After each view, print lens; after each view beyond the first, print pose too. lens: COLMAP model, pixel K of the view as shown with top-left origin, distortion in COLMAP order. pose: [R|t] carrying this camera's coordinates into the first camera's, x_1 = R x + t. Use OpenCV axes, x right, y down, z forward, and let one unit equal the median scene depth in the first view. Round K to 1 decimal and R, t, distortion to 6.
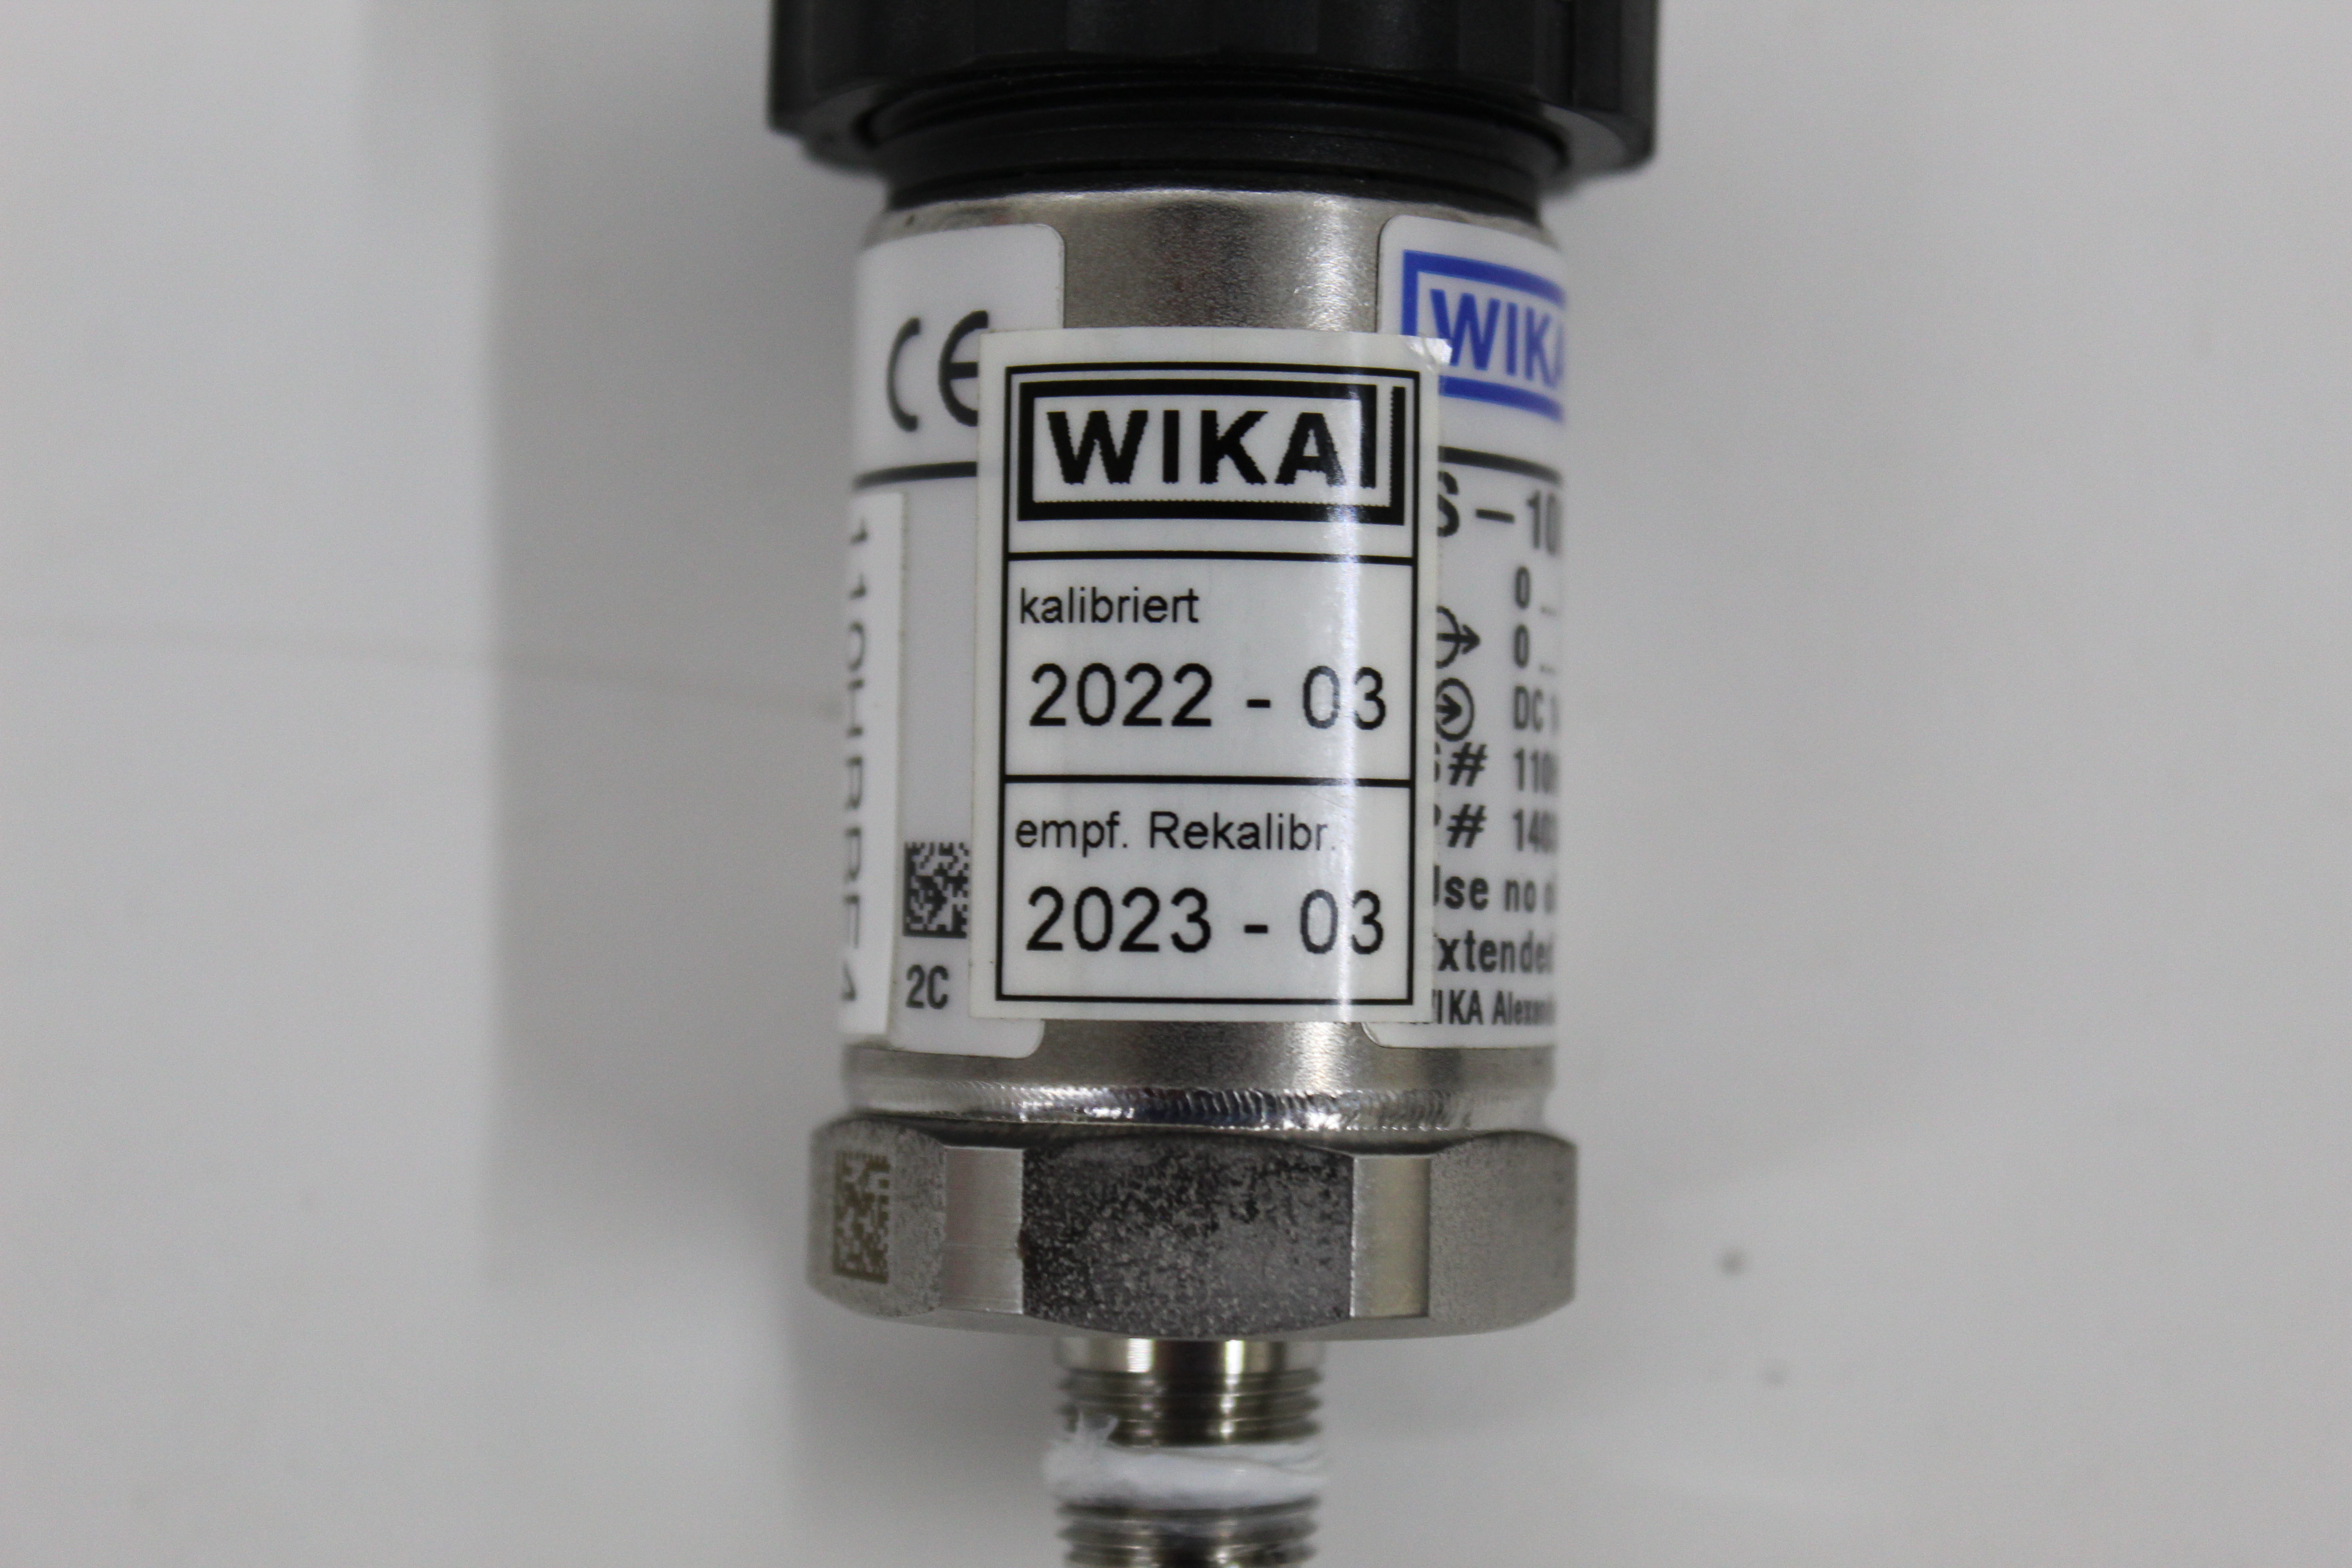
lens RADIAL K [[4566.9, 0, 1176.0], [0, 4566.9, 784.0], [0, 0, 1]] dist [-0.035898, -0.015095]
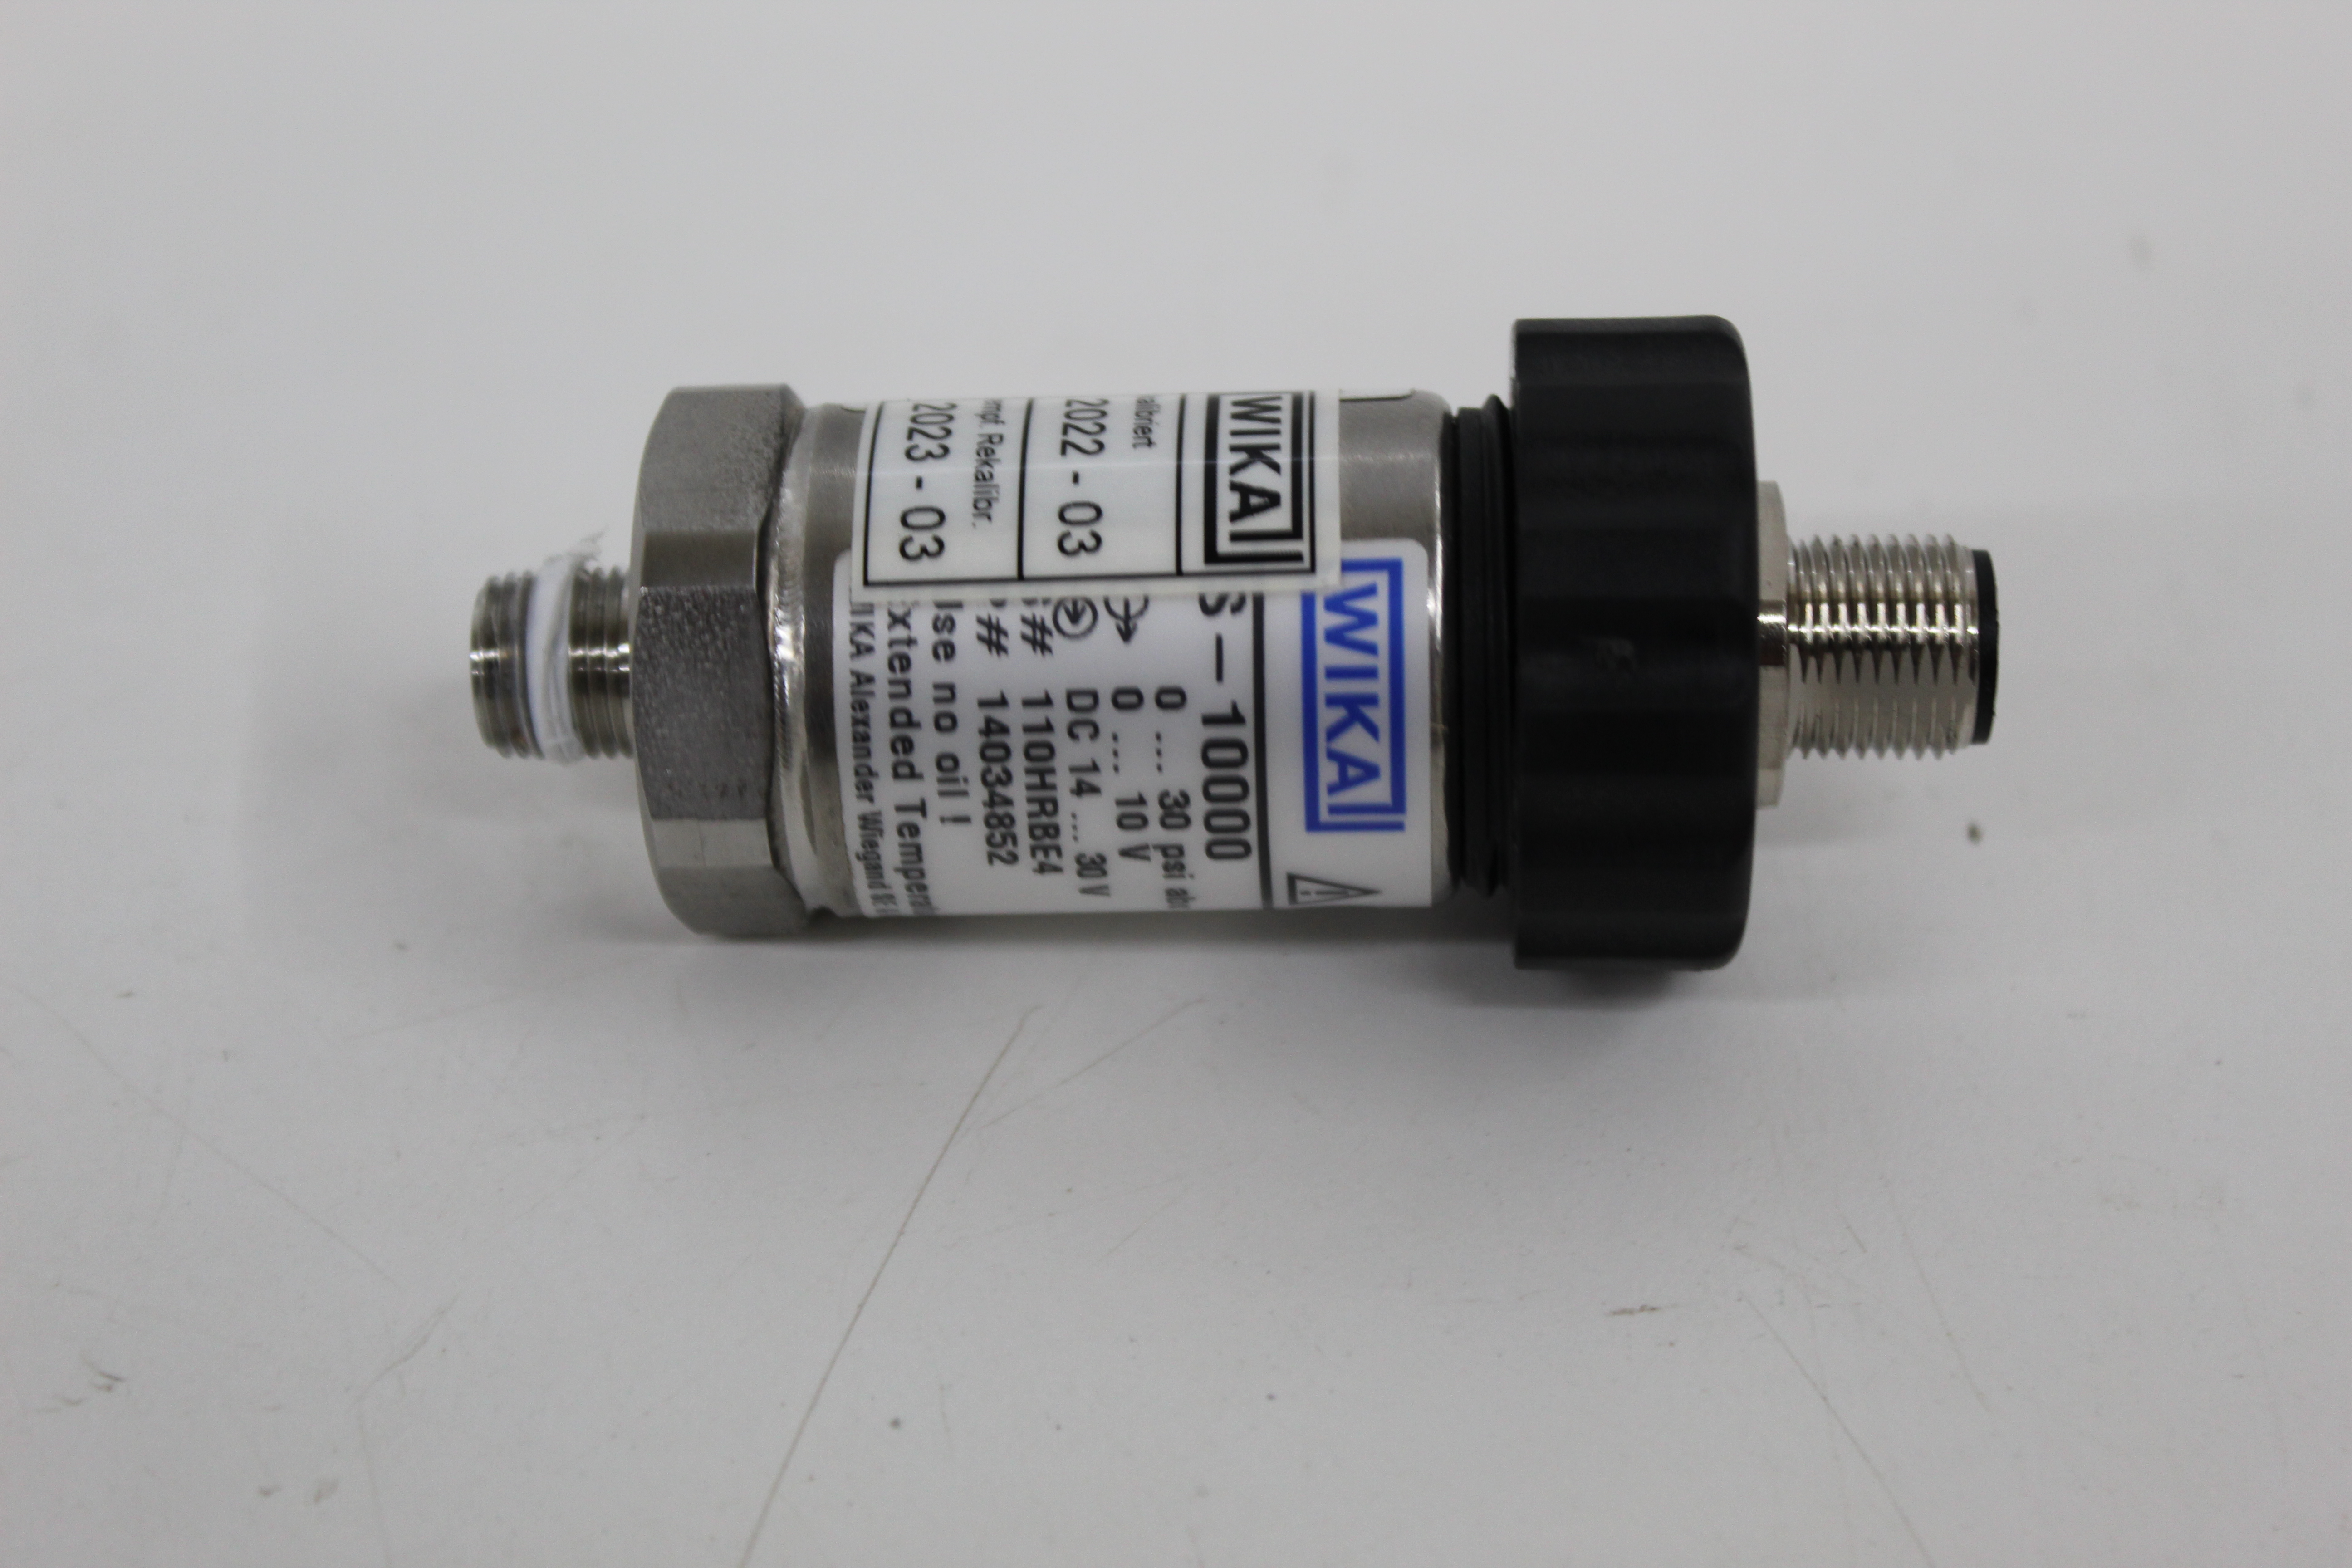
lens RADIAL K [[4566.9, 0, 1176.0], [0, 4566.9, 784.0], [0, 0, 1]] dist [-0.035898, -0.015095]
pose [[-0.010127, 0.672145, -0.740350, 1.124657], [-0.996405, 0.055495, 0.064012, -0.133140], [0.084111, 0.738337, 0.669166, 0.113525]]
